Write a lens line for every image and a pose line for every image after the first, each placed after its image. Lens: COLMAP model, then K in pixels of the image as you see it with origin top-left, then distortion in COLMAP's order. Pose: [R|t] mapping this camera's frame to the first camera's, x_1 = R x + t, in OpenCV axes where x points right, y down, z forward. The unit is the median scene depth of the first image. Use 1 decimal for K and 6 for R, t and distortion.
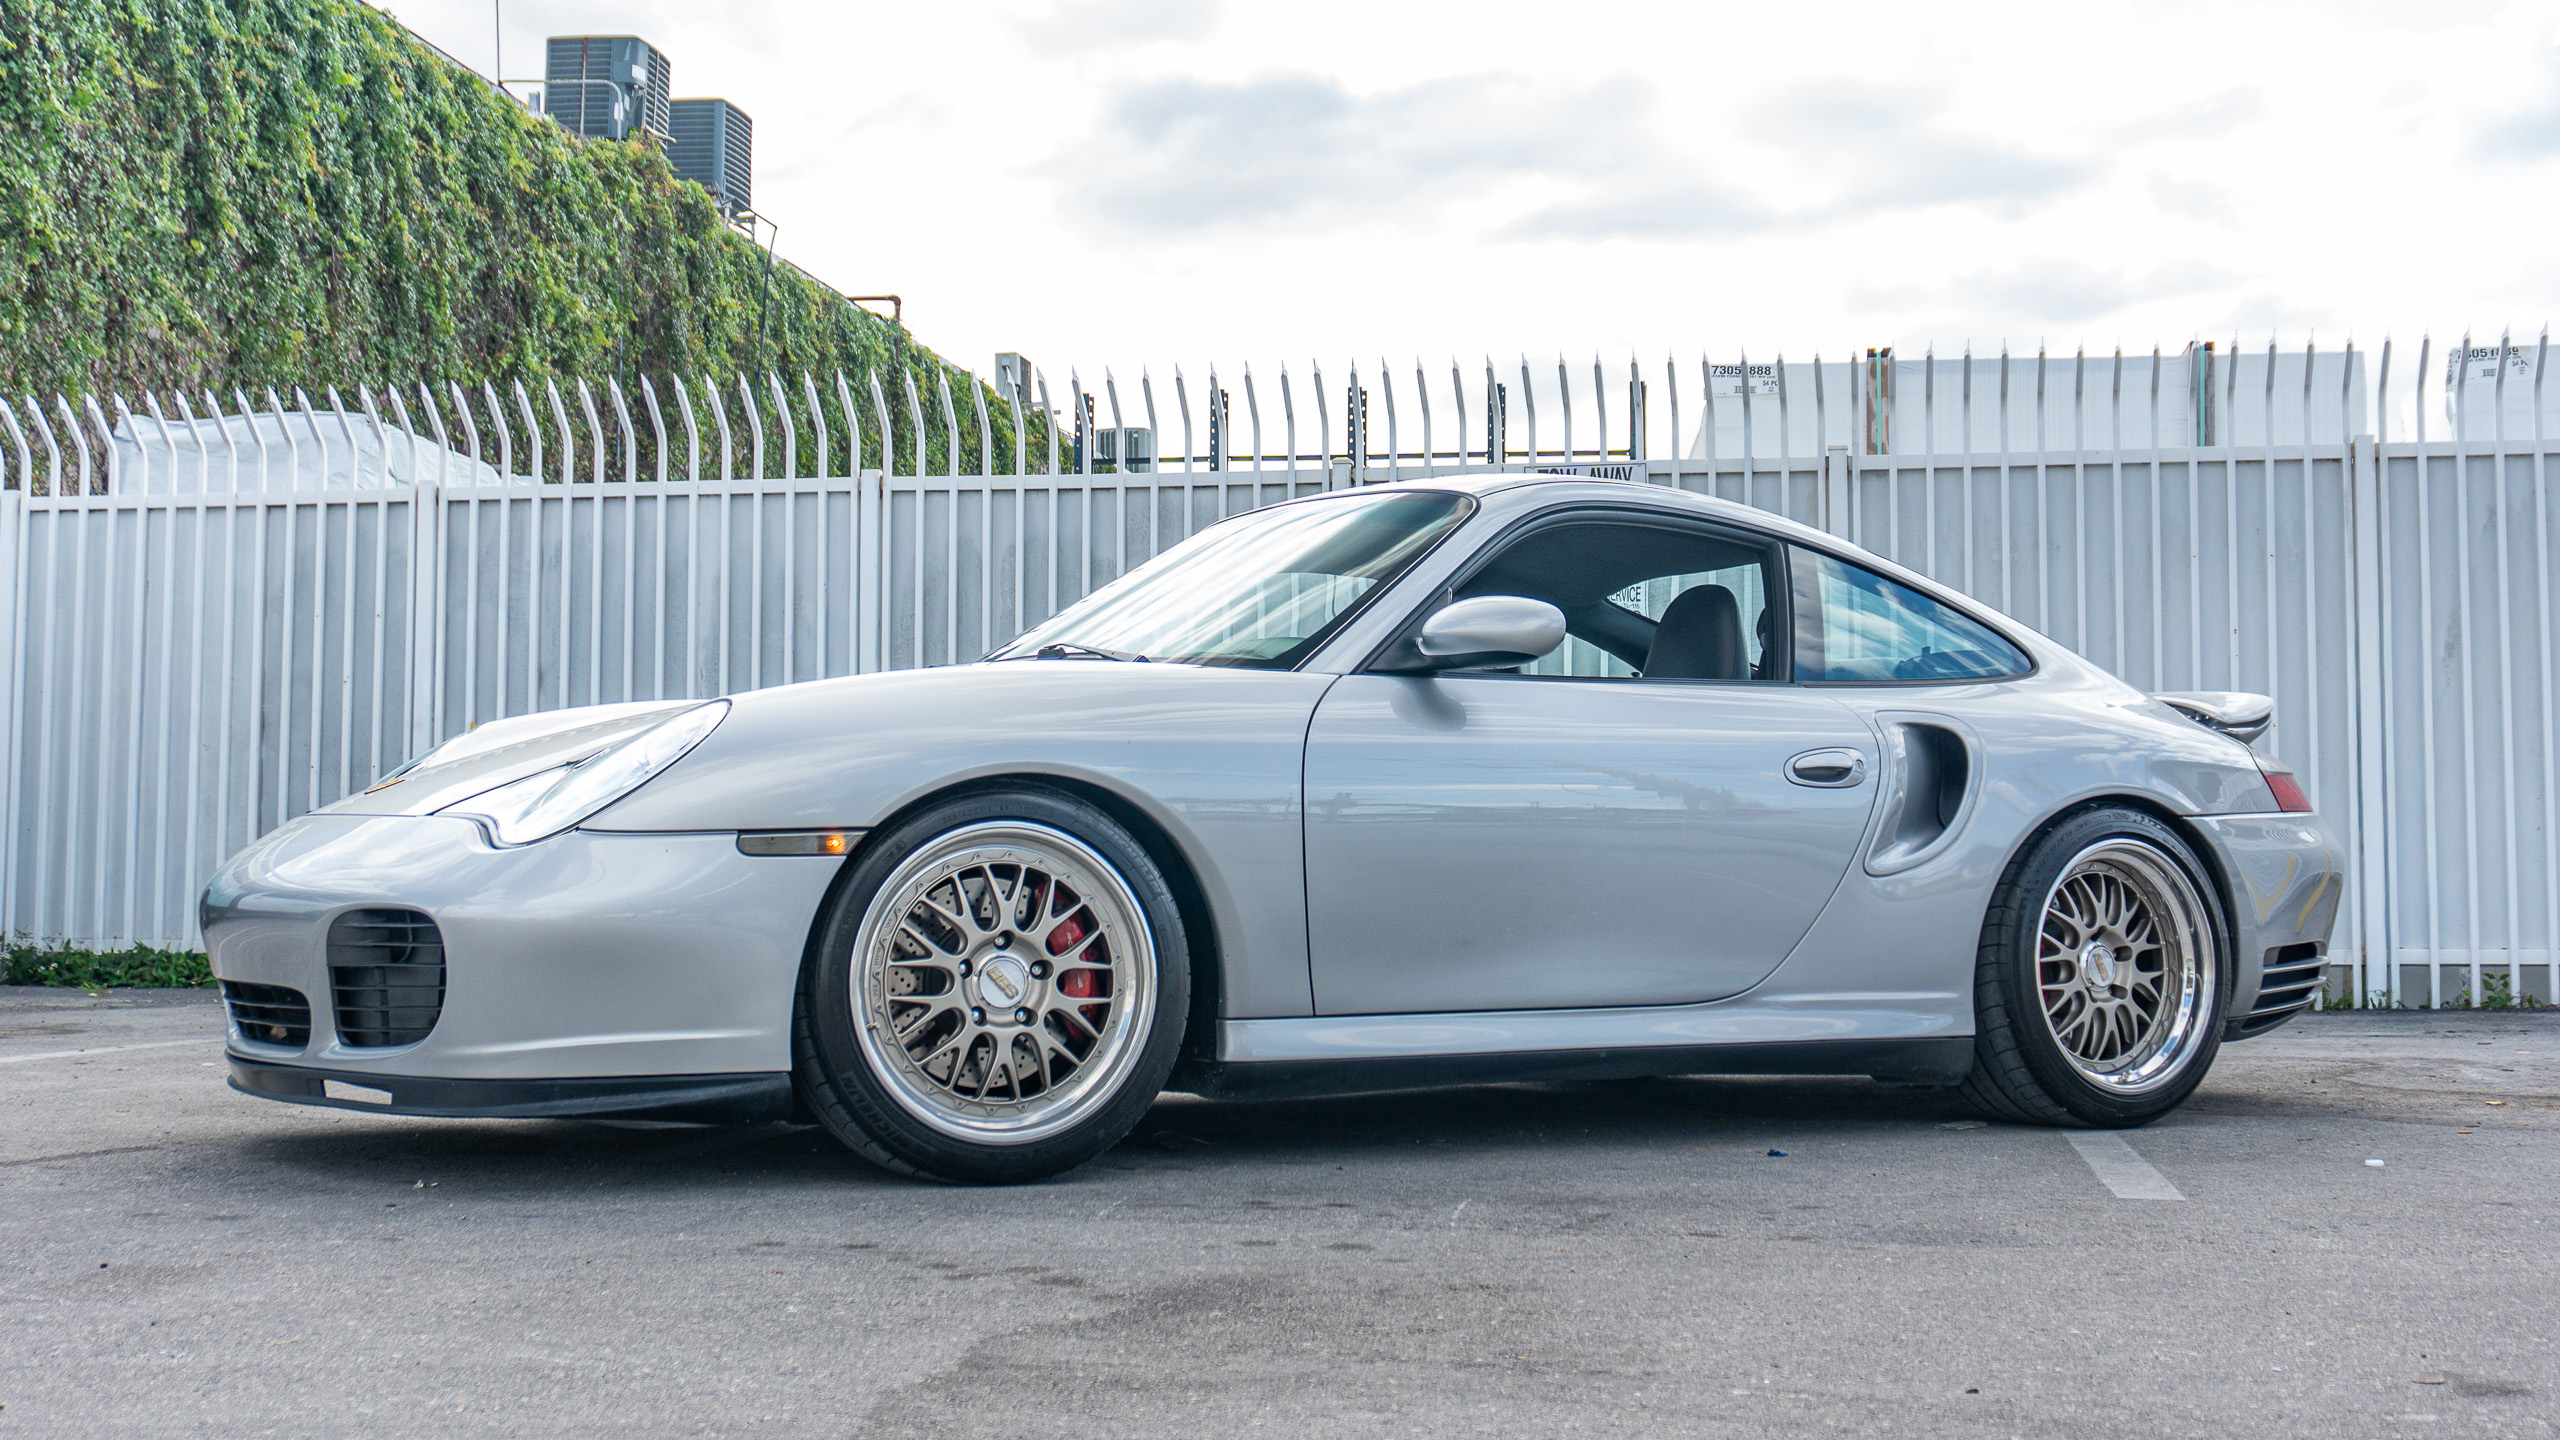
lens RADIAL K [[2953.1, 0, 1330.9], [0, 2953.1, 646.9], [0, 0, 1]] dist [-0.006053, 0.000000]
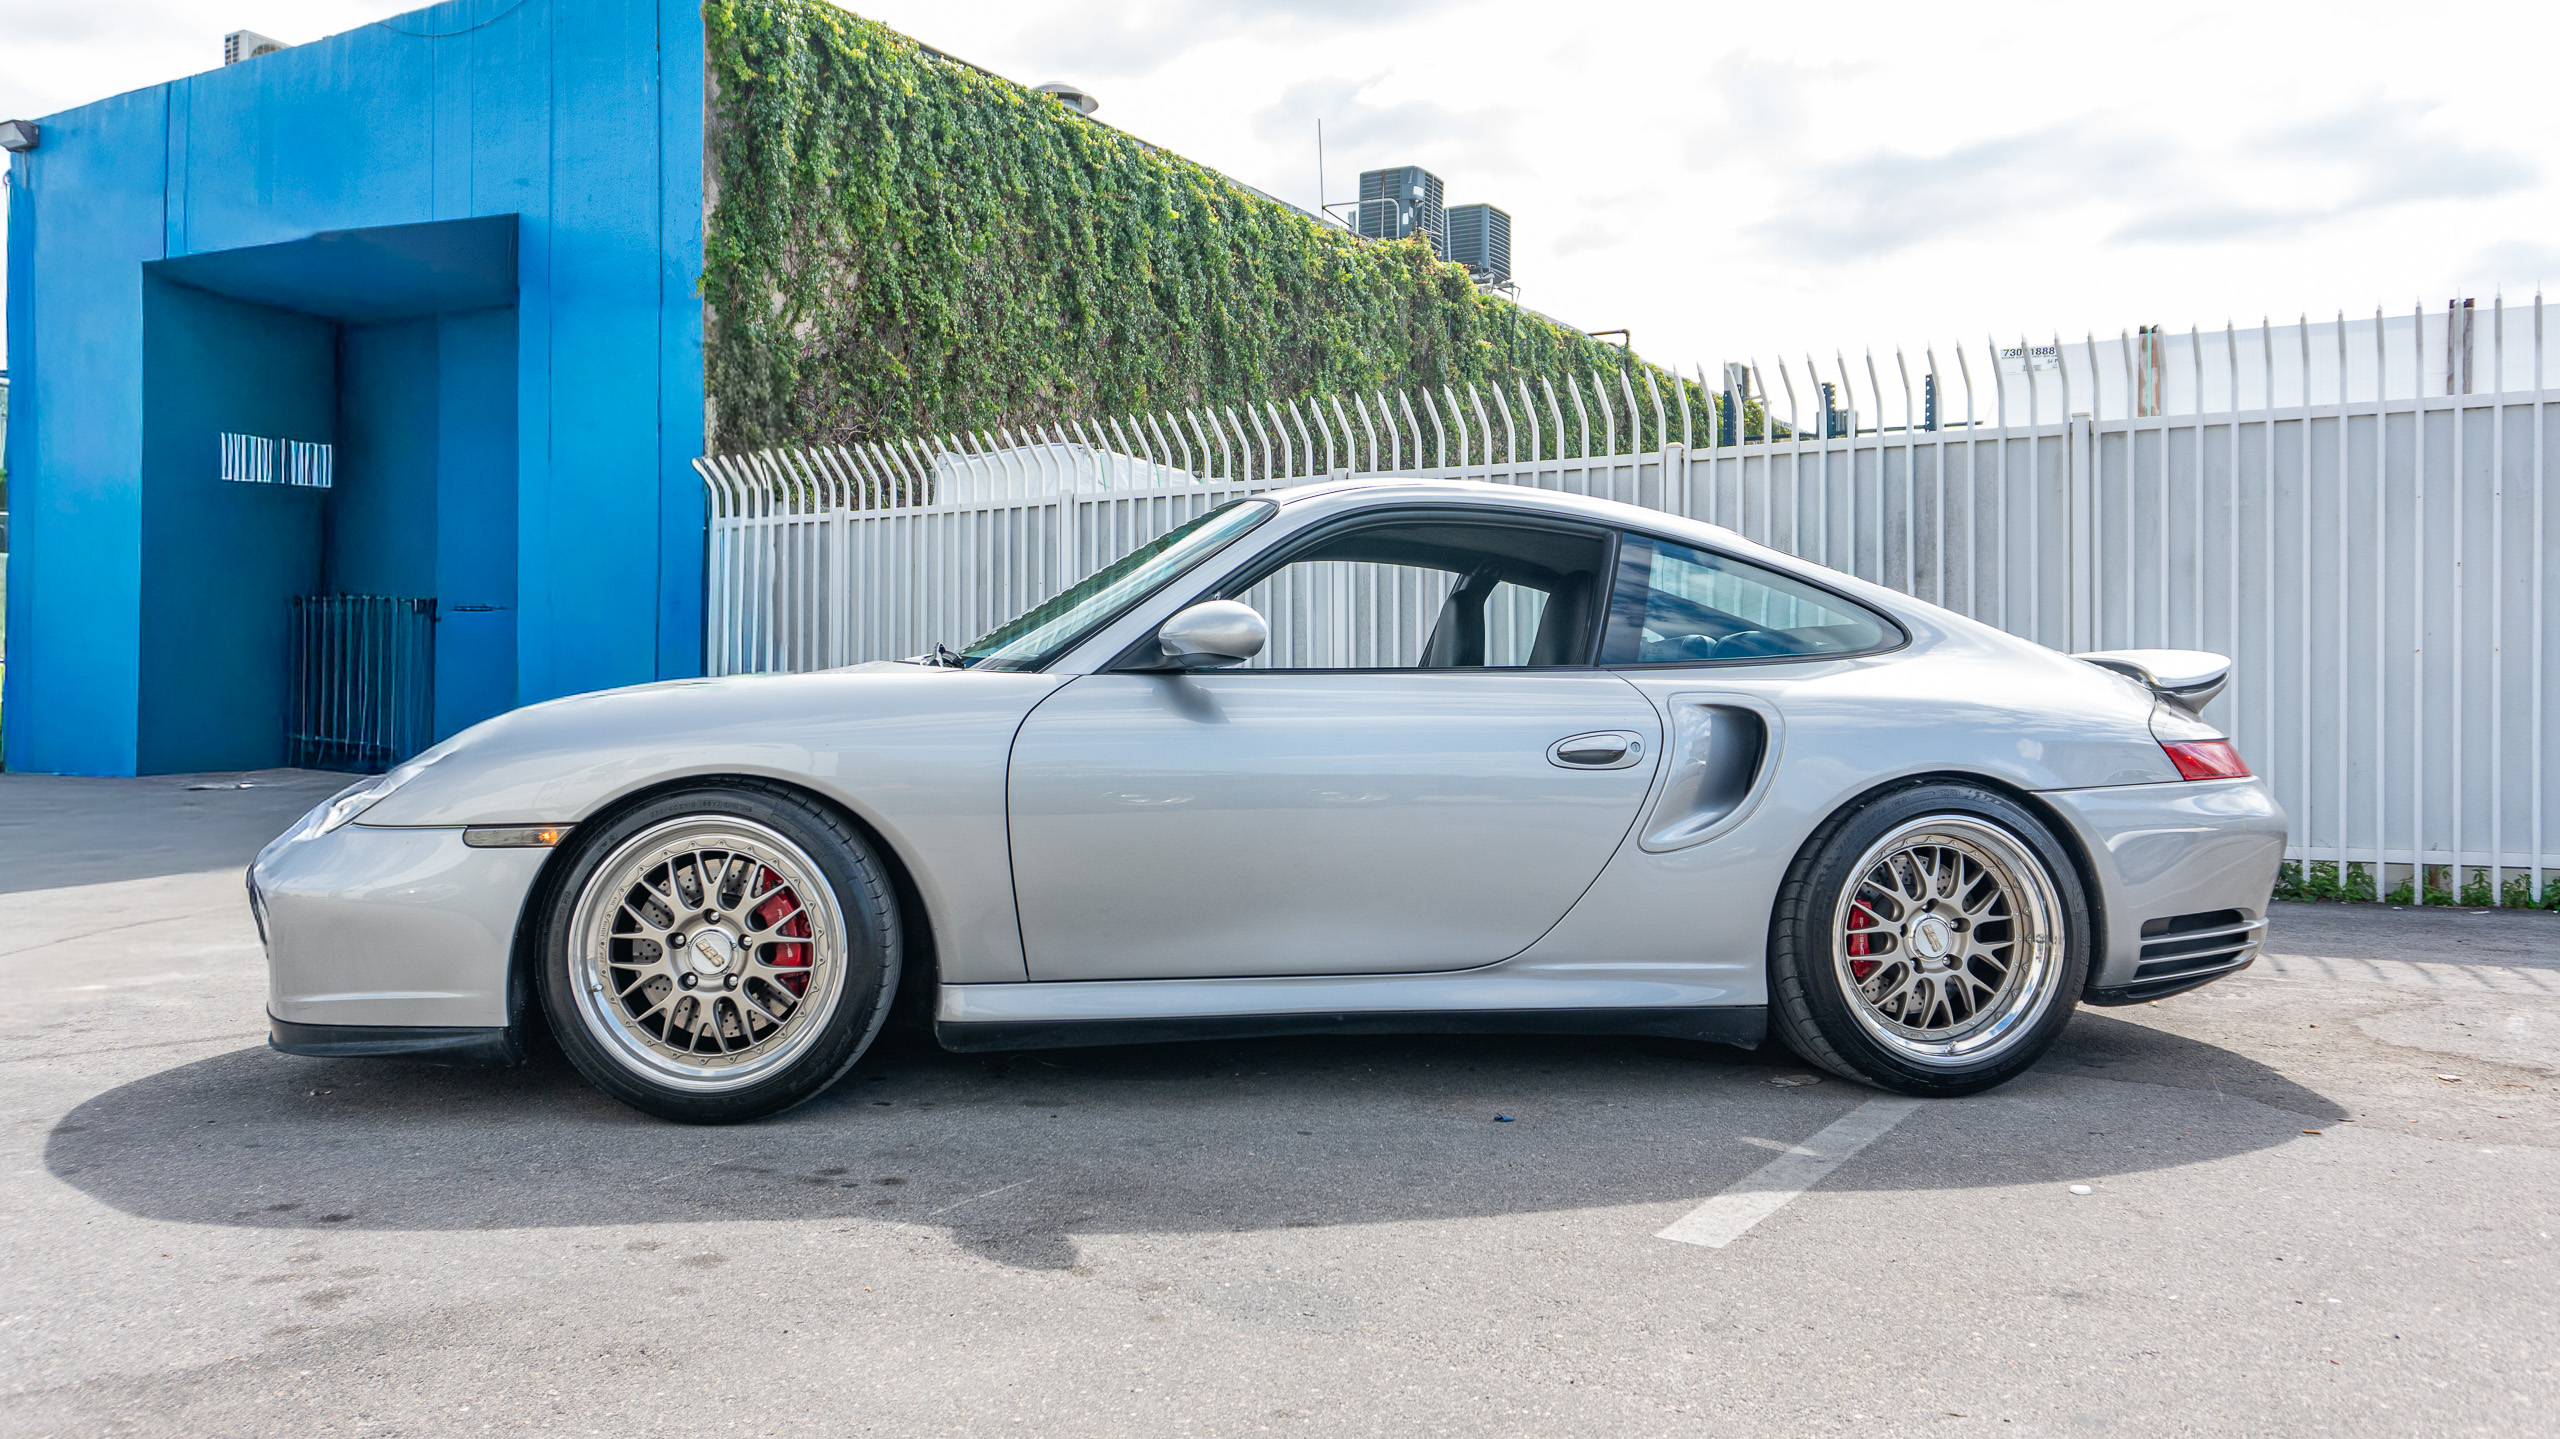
lens RADIAL K [[1922.9, 0, 1269.9], [0, 1922.9, 719.6], [0, 0, 1]] dist [-0.022156, 0.016639]
pose [[0.925154, 0.003183, -0.379578, 0.149492], [0.027276, 0.996823, 0.074839, -0.011460], [0.378610, -0.079591, 0.922128, 0.152846]]
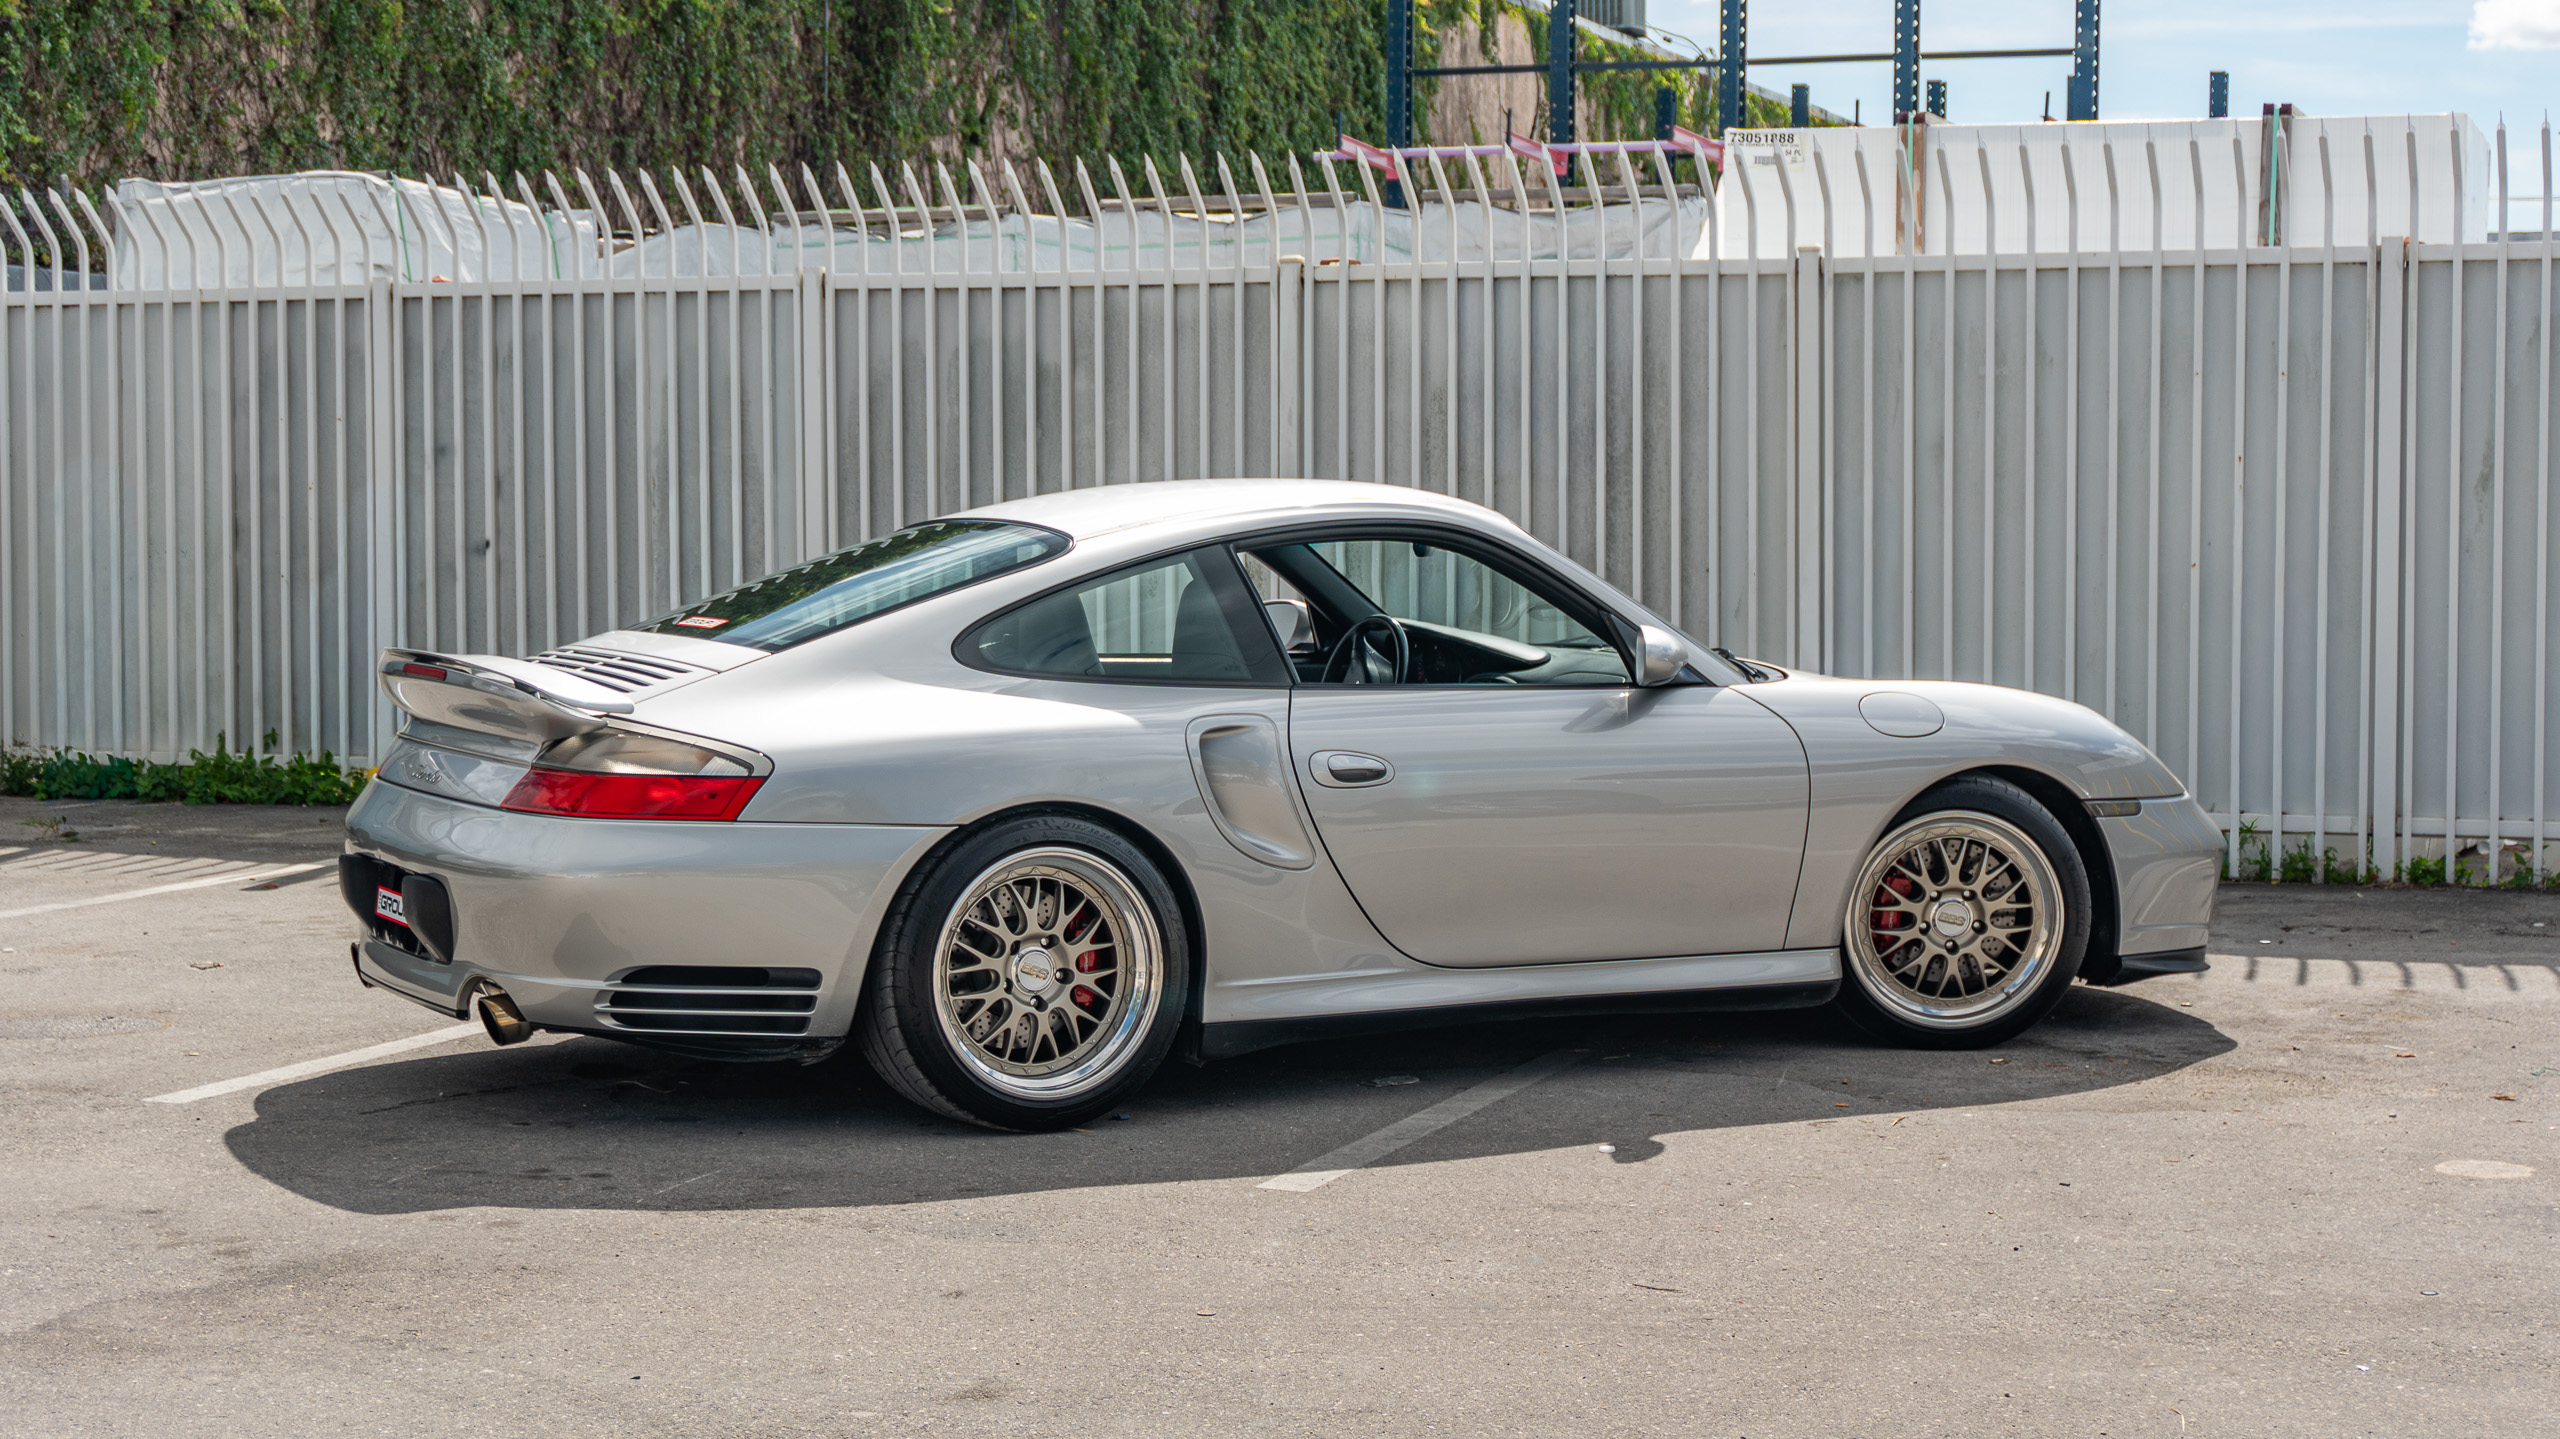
lens RADIAL K [[3909.5, 0, 1236.9], [0, 3909.5, 752.4], [0, 0, 1]] dist [-0.013908, 0.000000]
pose [[0.979746, 0.013327, -0.199799, 0.220625], [0.015803, 0.989525, 0.143493, -0.081695], [0.199618, -0.143744, 0.969273, -0.191455]]
